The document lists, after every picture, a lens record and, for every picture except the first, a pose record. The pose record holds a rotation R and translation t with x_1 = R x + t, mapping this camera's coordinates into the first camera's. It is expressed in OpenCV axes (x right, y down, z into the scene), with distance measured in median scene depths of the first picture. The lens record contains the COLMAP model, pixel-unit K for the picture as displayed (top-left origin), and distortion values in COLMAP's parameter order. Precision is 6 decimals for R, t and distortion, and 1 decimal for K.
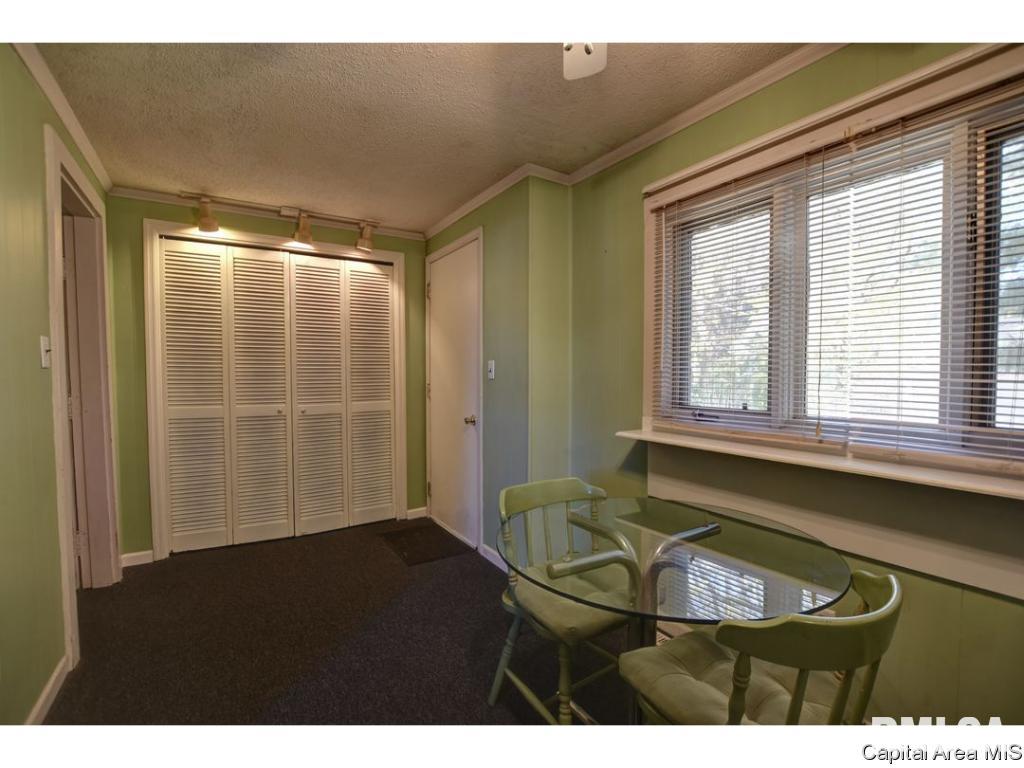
lens RADIAL K [[481.8, 0, 513.1], [0, 481.8, 390.5], [0, 0, 1]] dist [-0.026256, 0.001245]
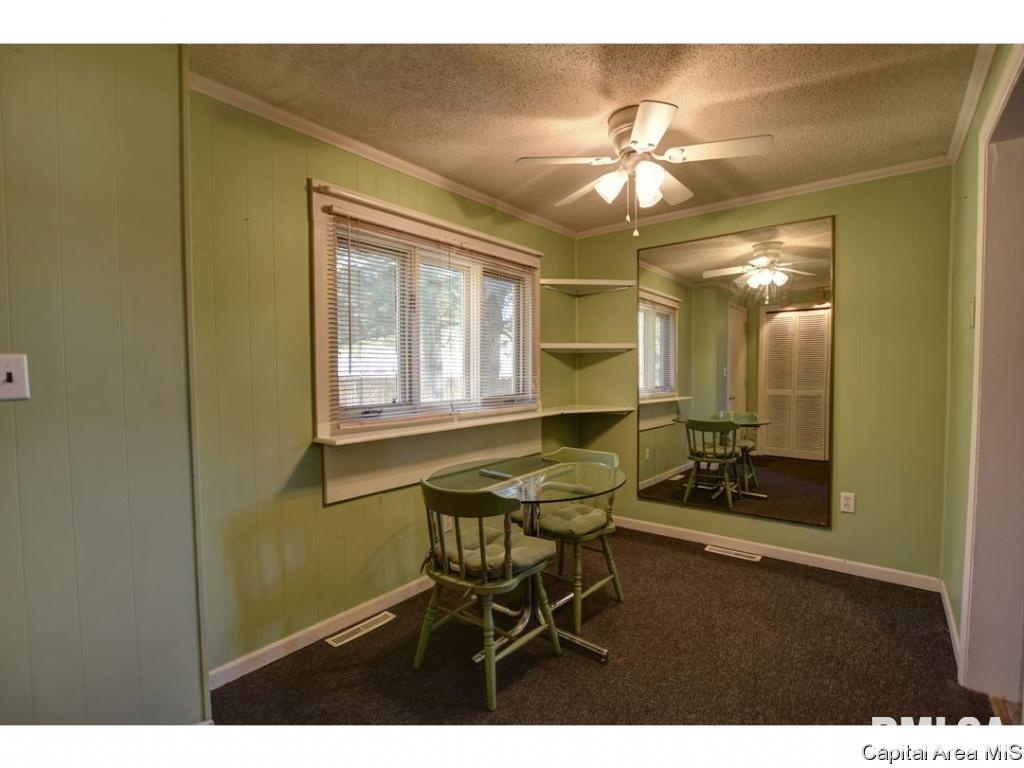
lens RADIAL K [[481.8, 0, 513.1], [0, 481.8, 390.5], [0, 0, 1]] dist [-0.026256, 0.001245]
pose [[-0.353959, -0.039581, 0.934423, -0.867500], [0.037182, 0.997719, 0.056346, -0.057280], [-0.934521, 0.054688, -0.351680, 1.140053]]
